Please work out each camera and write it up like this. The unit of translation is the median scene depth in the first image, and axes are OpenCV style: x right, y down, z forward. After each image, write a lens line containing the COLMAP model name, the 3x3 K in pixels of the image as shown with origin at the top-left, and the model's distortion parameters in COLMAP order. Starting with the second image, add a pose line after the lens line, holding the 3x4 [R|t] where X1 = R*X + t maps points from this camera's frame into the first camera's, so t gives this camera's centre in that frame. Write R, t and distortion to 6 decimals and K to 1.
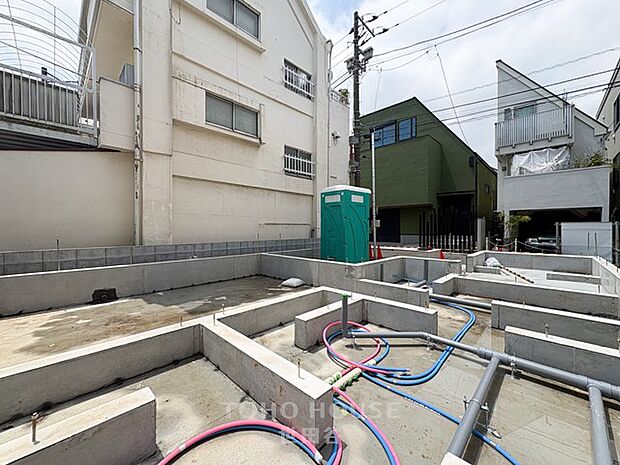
lens RADIAL K [[249.8, 0, 311.3], [0, 249.8, 228.5], [0, 0, 1]] dist [0.003795, 0.000112]
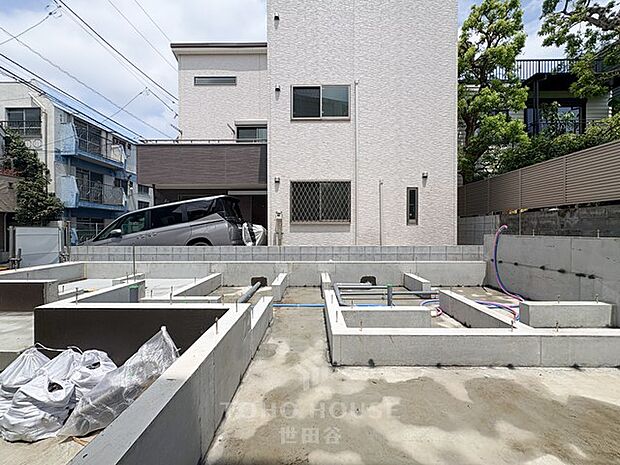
lens RADIAL K [[249.8, 0, 310.1], [0, 249.8, 231.0], [0, 0, 1]] dist [0.003795, 0.000112]
pose [[-0.685673, 0.003700, 0.727901, -0.120613], [0.005751, 0.999983, 0.000334, -0.002780], [-0.727887, 0.004415, -0.685683, 0.492588]]
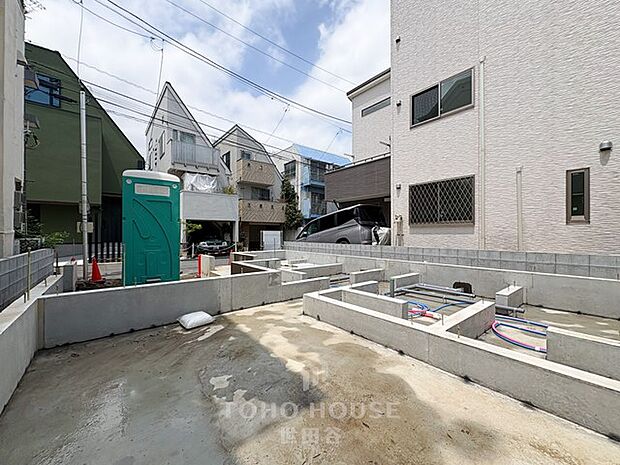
lens RADIAL K [[249.8, 0, 309.4], [0, 249.8, 233.1], [0, 0, 1]] dist [0.003795, 0.000112]
pose [[0.115424, 0.004680, 0.993305, -0.312401], [0.003138, 0.999982, -0.005076, 0.000455], [-0.993311, 0.003703, 0.115407, 0.298316]]
